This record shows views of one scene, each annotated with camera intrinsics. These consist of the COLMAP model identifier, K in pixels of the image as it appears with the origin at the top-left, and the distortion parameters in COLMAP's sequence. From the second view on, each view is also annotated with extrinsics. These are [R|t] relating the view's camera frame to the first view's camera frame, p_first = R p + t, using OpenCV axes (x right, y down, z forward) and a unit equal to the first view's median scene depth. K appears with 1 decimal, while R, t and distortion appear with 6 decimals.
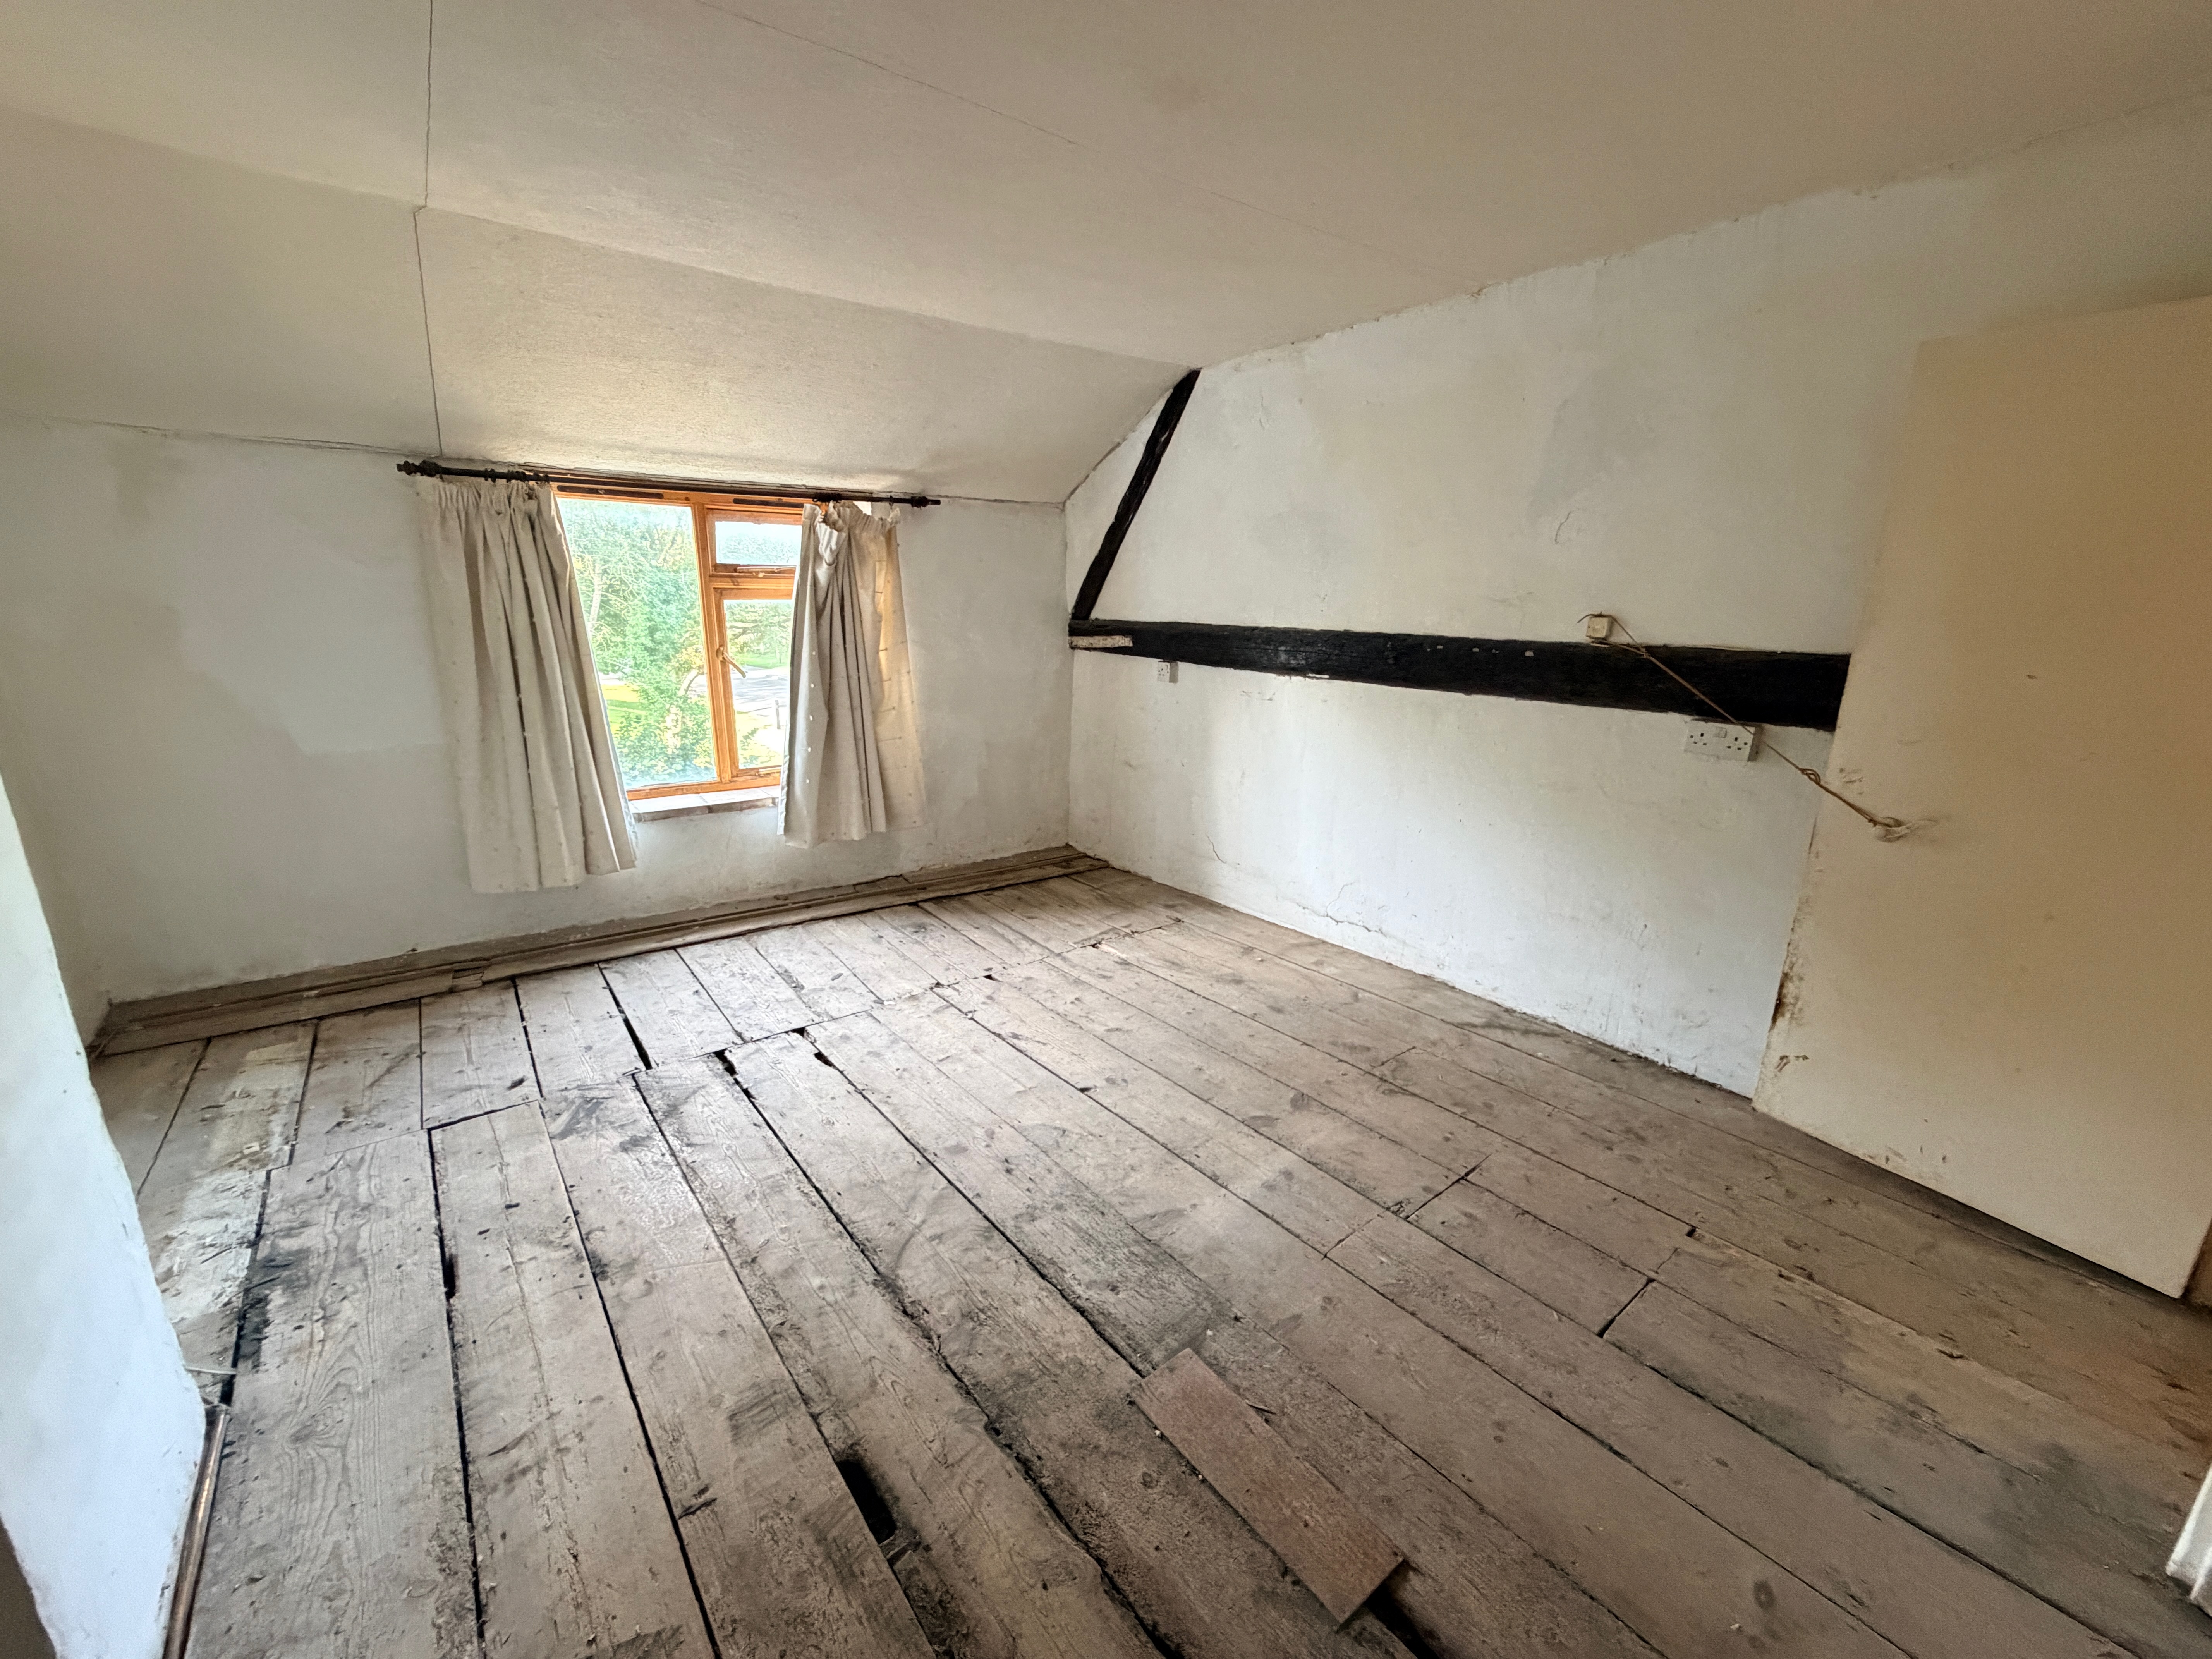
lens RADIAL K [[879.8, 0, 1110.2], [0, 879.8, 824.8], [0, 0, 1]] dist [0.000589, -0.000350]
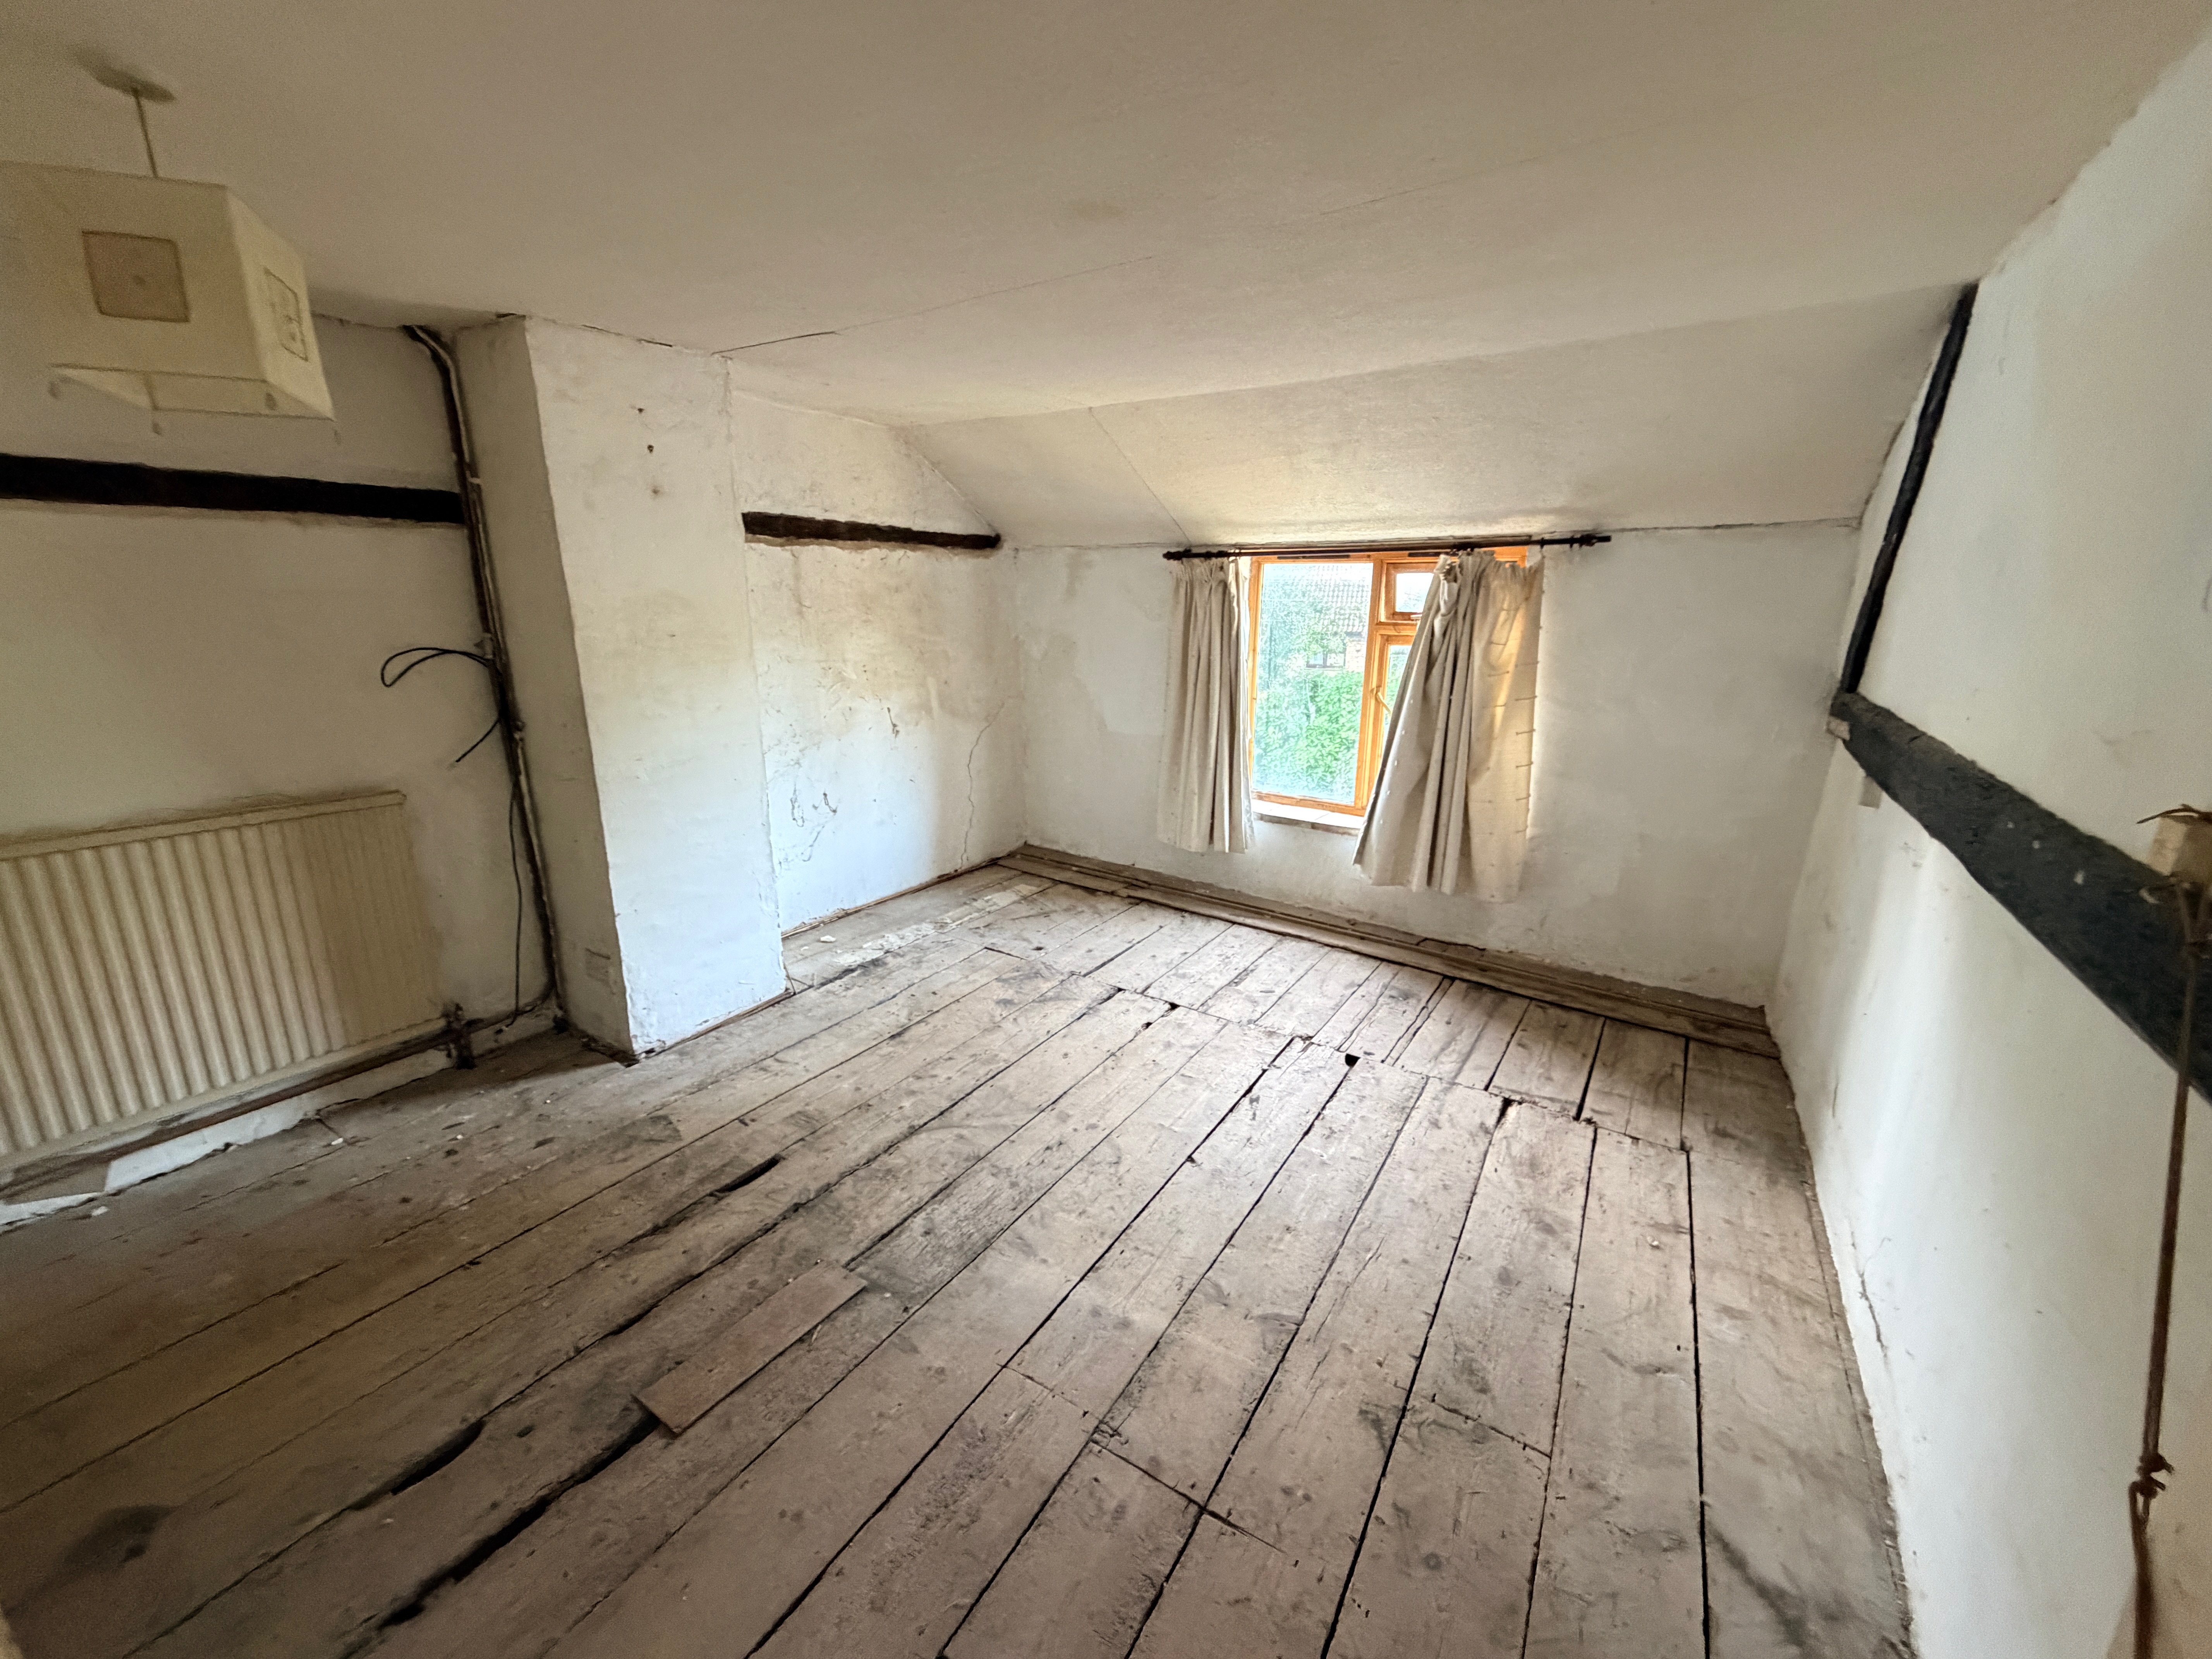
lens RADIAL K [[879.8, 0, 1090.9], [0, 879.8, 830.9], [0, 0, 1]] dist [0.000589, -0.000350]
pose [[0.315679, 0.233870, -0.919593, 0.624370], [-0.241430, 0.957051, 0.160517, -0.152418], [0.917637, 0.171345, 0.358584, 0.390520]]
